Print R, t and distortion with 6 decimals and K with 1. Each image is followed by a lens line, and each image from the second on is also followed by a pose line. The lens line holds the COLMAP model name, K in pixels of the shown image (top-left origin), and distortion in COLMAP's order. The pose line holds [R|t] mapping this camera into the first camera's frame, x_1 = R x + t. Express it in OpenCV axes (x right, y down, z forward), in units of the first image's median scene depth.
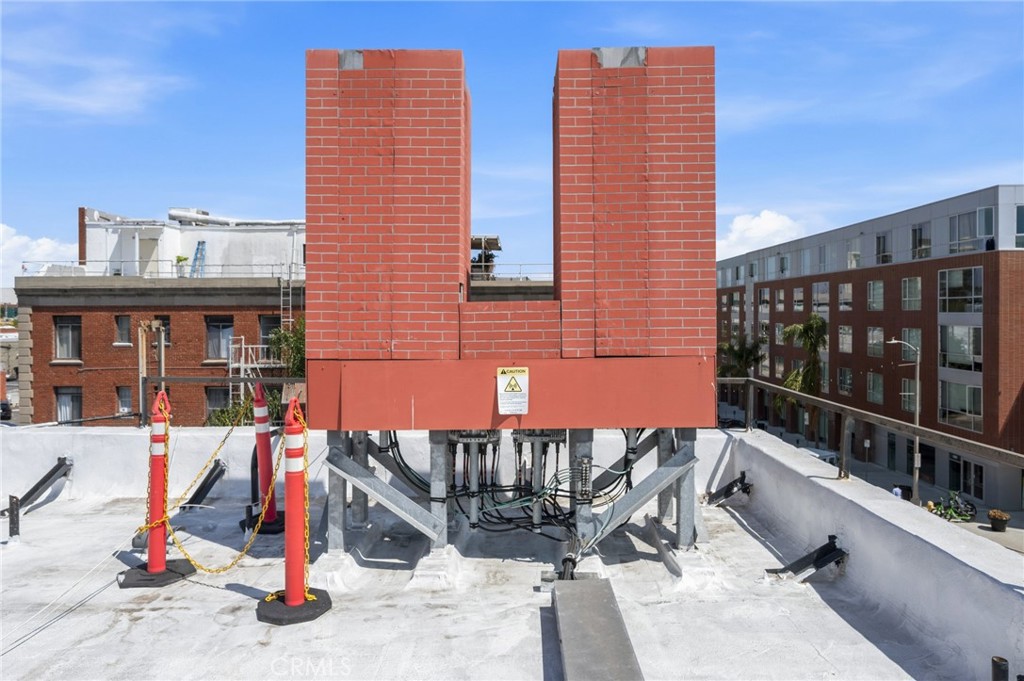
lens RADIAL K [[642.9, 0, 512.4], [0, 642.9, 327.6], [0, 0, 1]] dist [-0.003391, -0.000098]
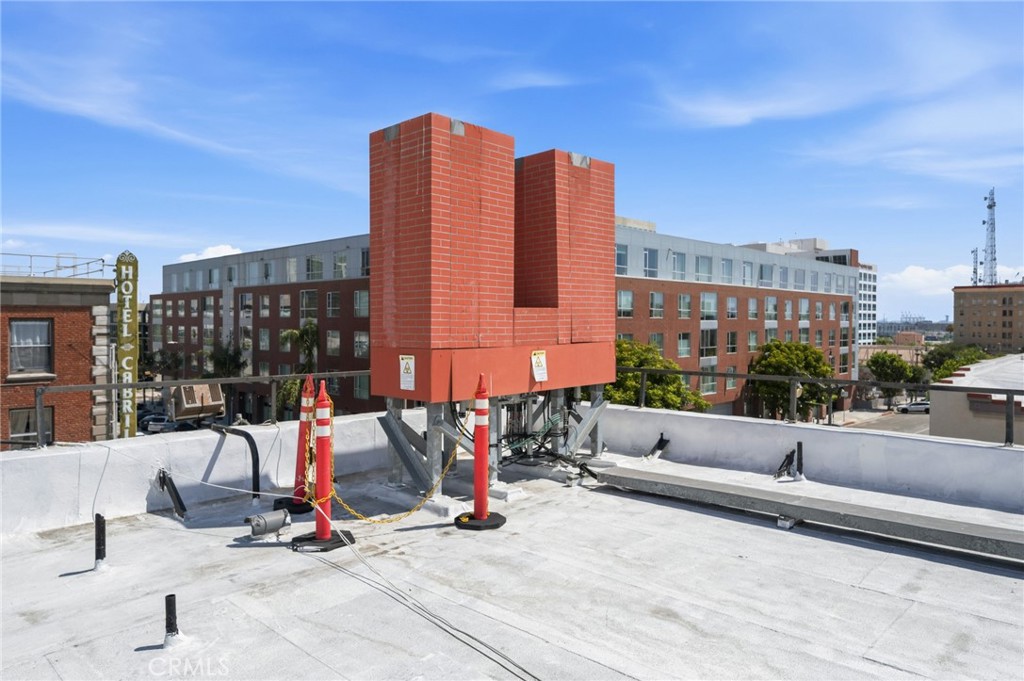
lens RADIAL K [[668.0, 0, 512.0], [0, 668.0, 340.5], [0, 0, 1]] dist [-0.000741, -0.000223]
pose [[0.696500, -0.016295, 0.717371, -1.182995], [0.009514, 0.999864, 0.013474, 0.015055], [-0.717493, -0.002559, 0.696561, -0.065003]]
